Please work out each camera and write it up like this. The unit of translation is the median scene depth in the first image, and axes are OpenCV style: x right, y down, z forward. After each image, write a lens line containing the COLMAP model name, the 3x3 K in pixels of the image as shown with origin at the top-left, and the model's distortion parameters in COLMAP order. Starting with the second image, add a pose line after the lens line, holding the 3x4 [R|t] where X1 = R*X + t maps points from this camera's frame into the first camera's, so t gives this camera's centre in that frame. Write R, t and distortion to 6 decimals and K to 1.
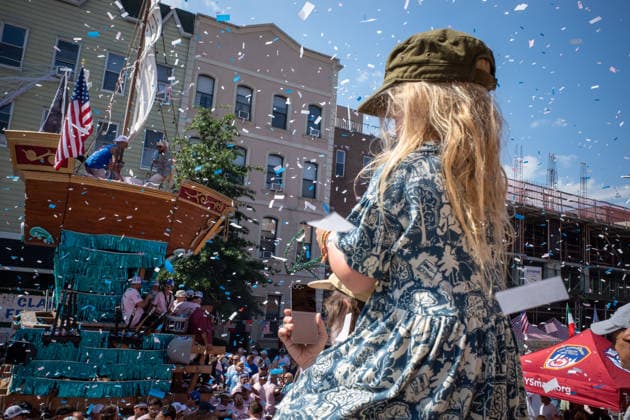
lens RADIAL K [[560.0, 0, 315.0], [0, 560.0, 210.0], [0, 0, 1]] dist [0.017617, 0.013072]
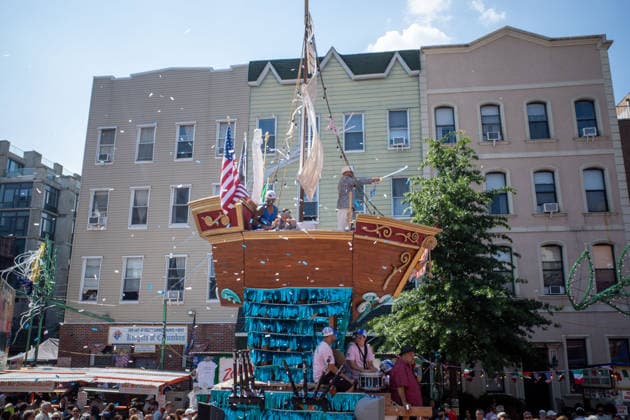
lens RADIAL K [[560.0, 0, 315.0], [0, 560.0, 210.0], [0, 0, 1]] dist [0.017617, 0.013072]
pose [[0.804586, -0.216320, -0.553035, 0.113674], [0.158131, 0.975712, -0.151593, 0.034873], [0.572396, 0.034518, 0.819251, 0.126214]]
